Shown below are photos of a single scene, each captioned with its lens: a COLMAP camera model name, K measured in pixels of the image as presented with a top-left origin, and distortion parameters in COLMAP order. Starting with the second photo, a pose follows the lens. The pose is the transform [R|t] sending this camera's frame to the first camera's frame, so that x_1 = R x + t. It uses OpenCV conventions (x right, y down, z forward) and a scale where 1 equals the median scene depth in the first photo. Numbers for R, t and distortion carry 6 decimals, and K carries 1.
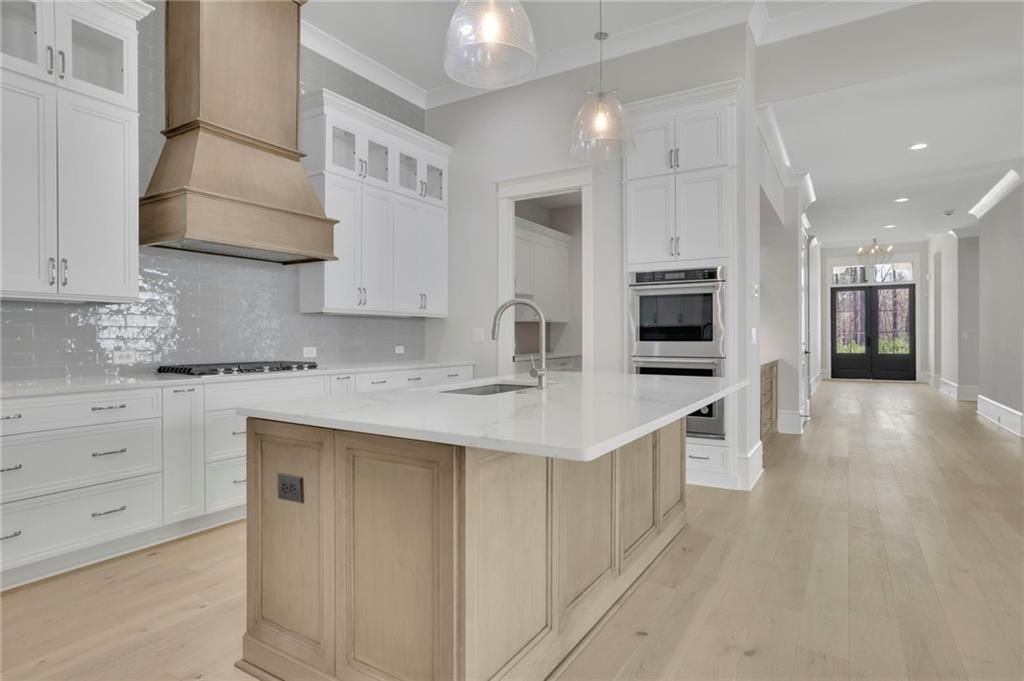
lens RADIAL K [[561.8, 0, 502.8], [0, 561.8, 337.5], [0, 0, 1]] dist [0.000661, 0.004408]
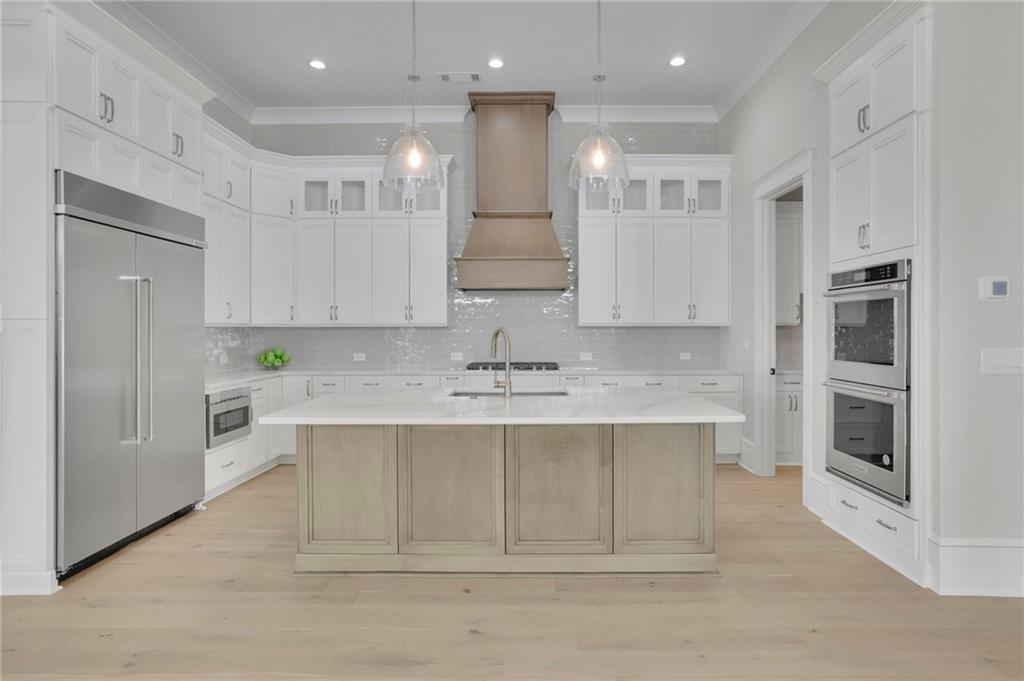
lens RADIAL K [[561.8, 0, 535.9], [0, 561.8, 333.7], [0, 0, 1]] dist [0.000661, 0.004408]
pose [[0.527134, 0.006392, -0.849758, 0.693137], [0.003236, 0.999949, 0.009529, -0.038962], [0.849776, -0.007773, 0.527086, 0.220383]]
